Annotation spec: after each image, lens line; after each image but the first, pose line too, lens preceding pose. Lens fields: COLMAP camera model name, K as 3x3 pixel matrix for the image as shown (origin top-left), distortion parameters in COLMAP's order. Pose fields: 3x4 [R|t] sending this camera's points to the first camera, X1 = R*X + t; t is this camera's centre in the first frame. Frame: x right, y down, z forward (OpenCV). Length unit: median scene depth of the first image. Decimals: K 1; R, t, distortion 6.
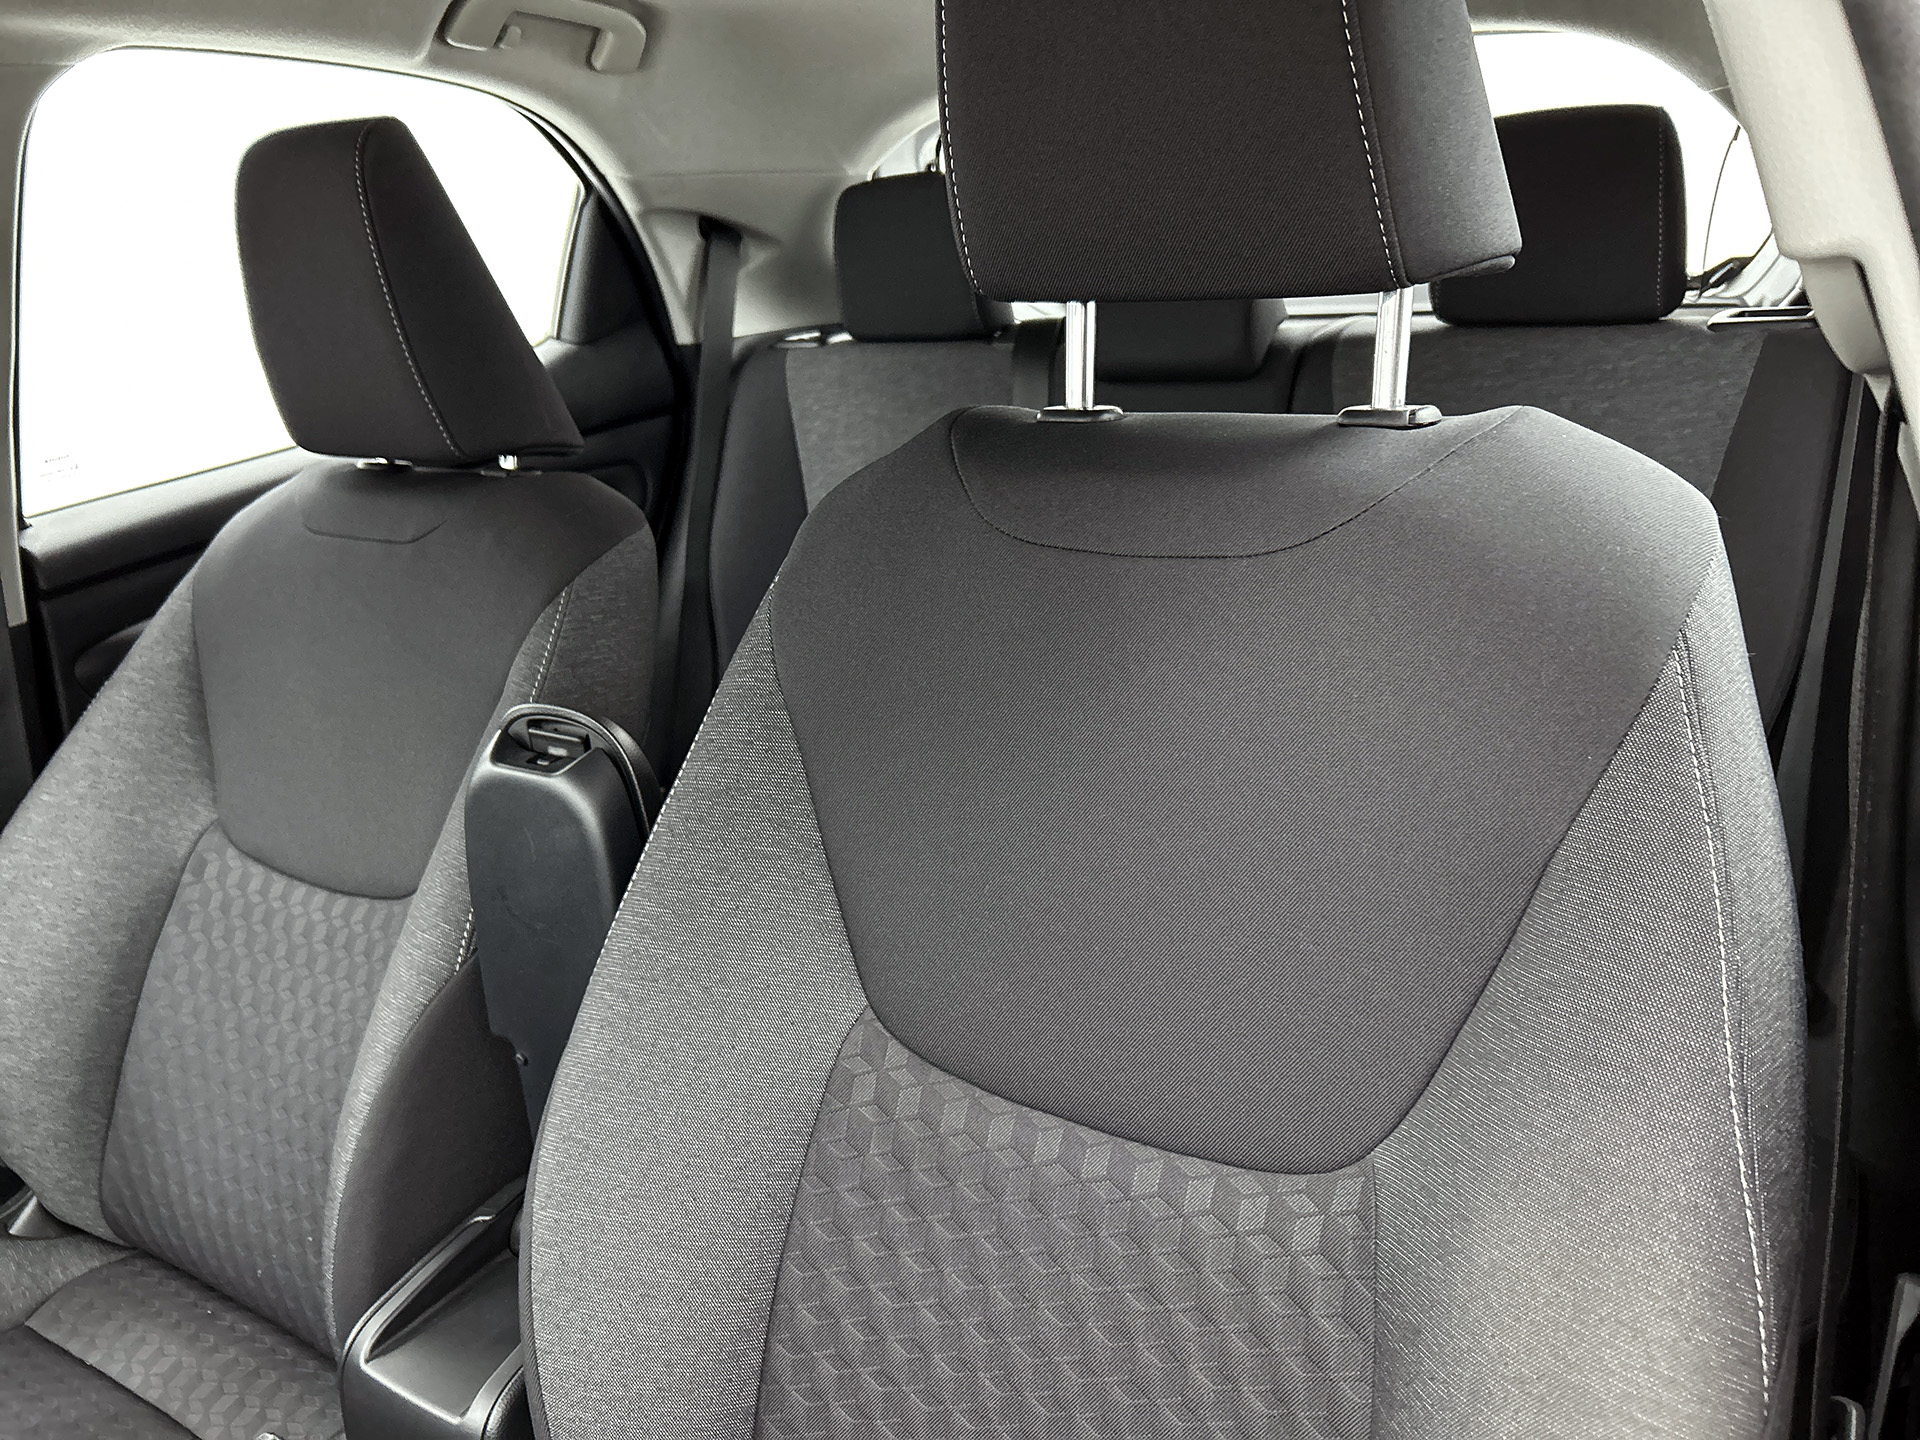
lens RADIAL K [[1466.0, 0, 954.5], [0, 1466.0, 727.2], [0, 0, 1]] dist [-0.025745, 0.045076]
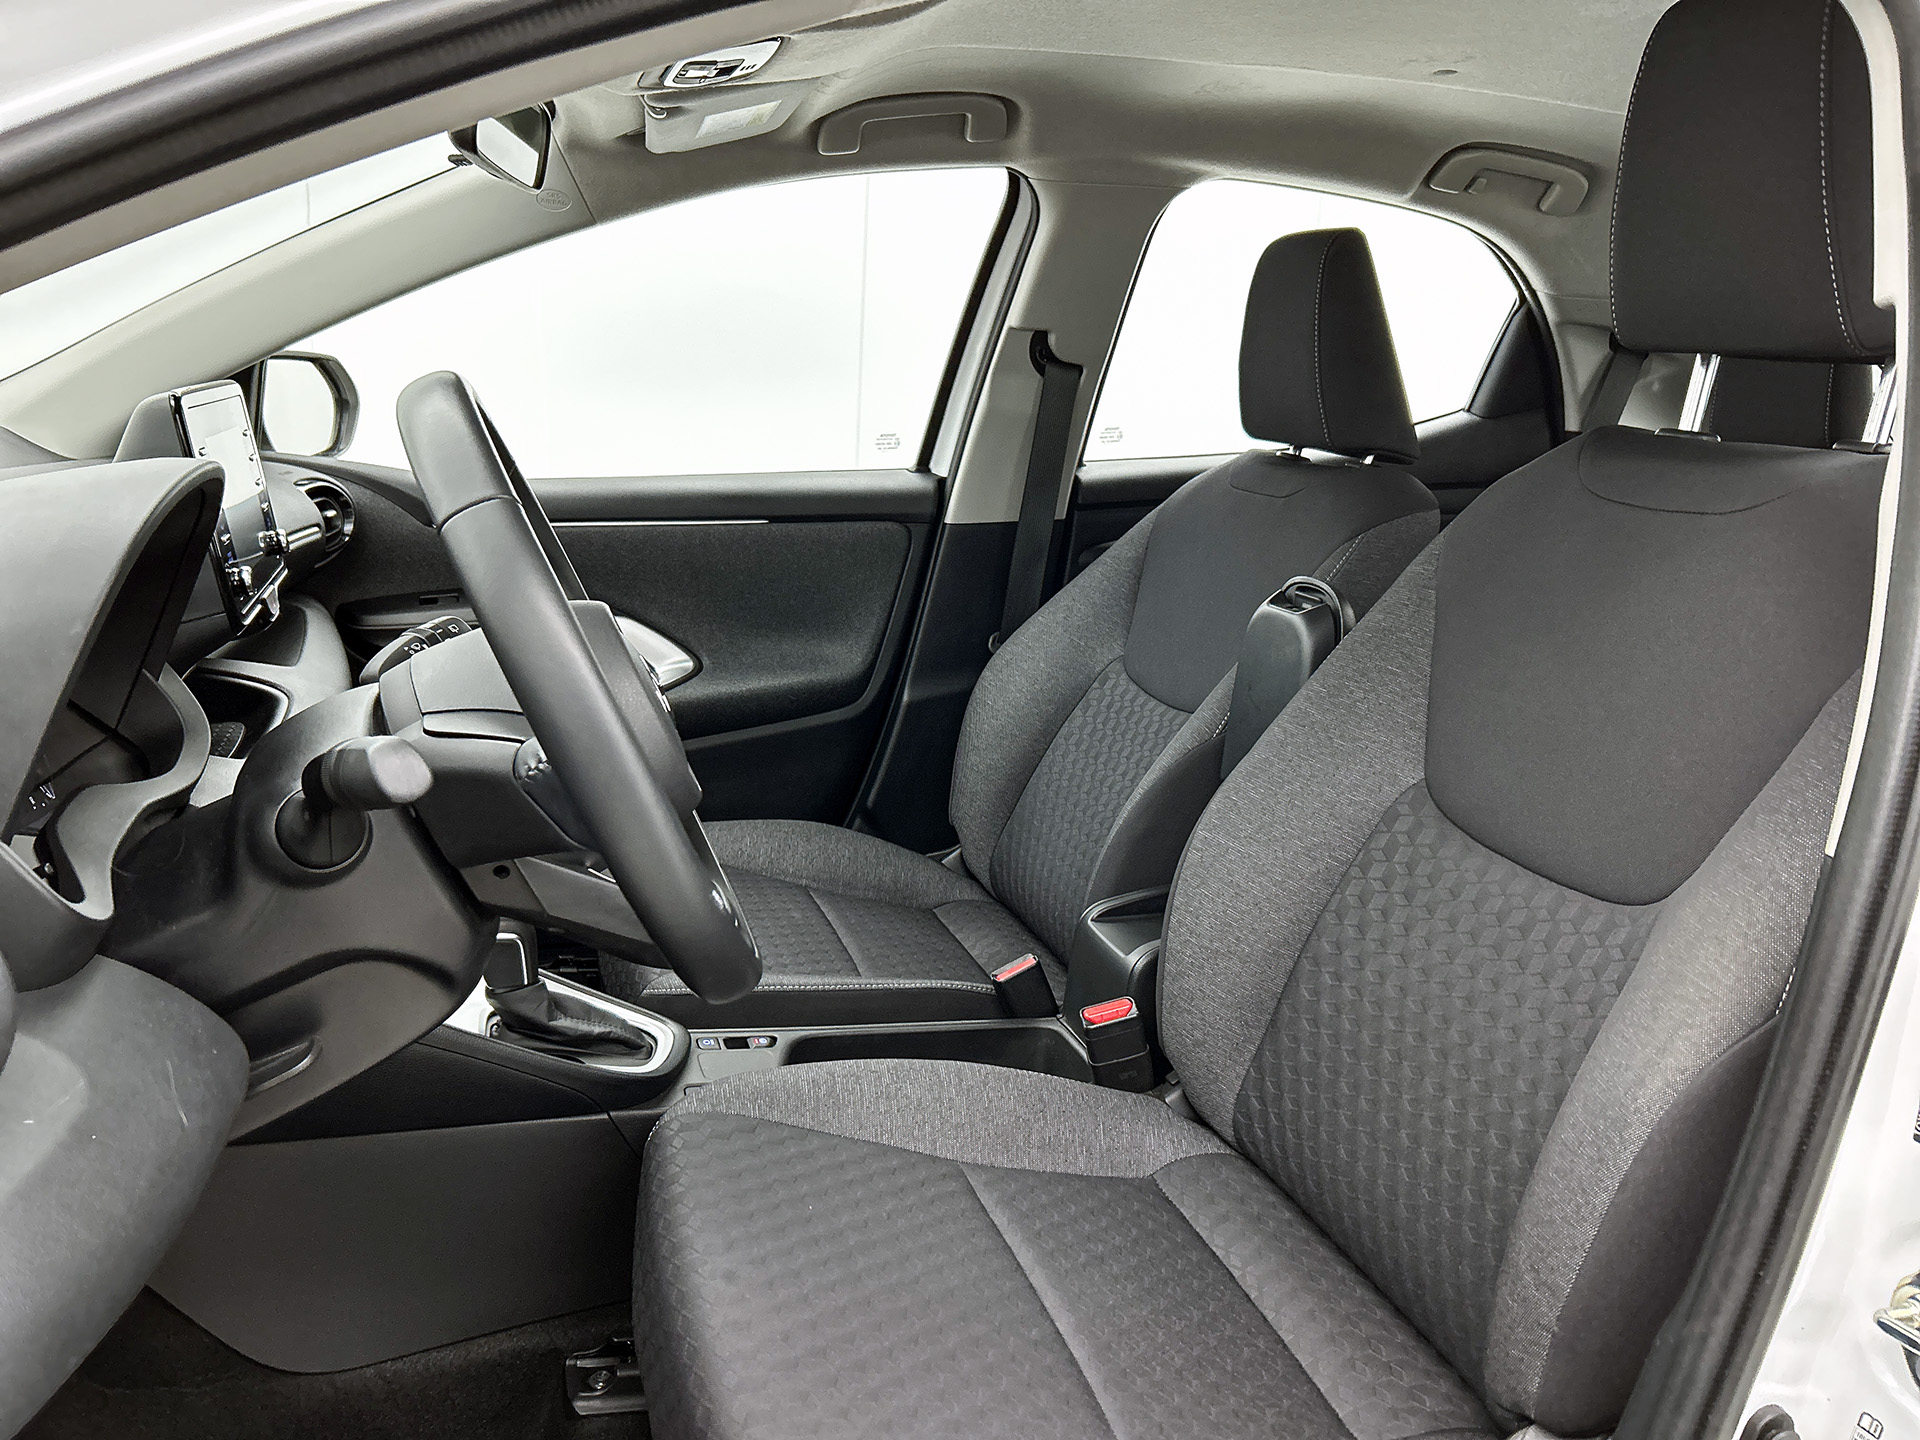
lens RADIAL K [[1471.1, 0, 952.3], [0, 1471.1, 723.9], [0, 0, 1]] dist [0.120526, -0.231756]
pose [[0.768568, 0.250625, -0.588634, 0.312720], [-0.309285, 0.950969, 0.001071, 0.191070], [0.560041, 0.181232, 0.808399, -0.381456]]
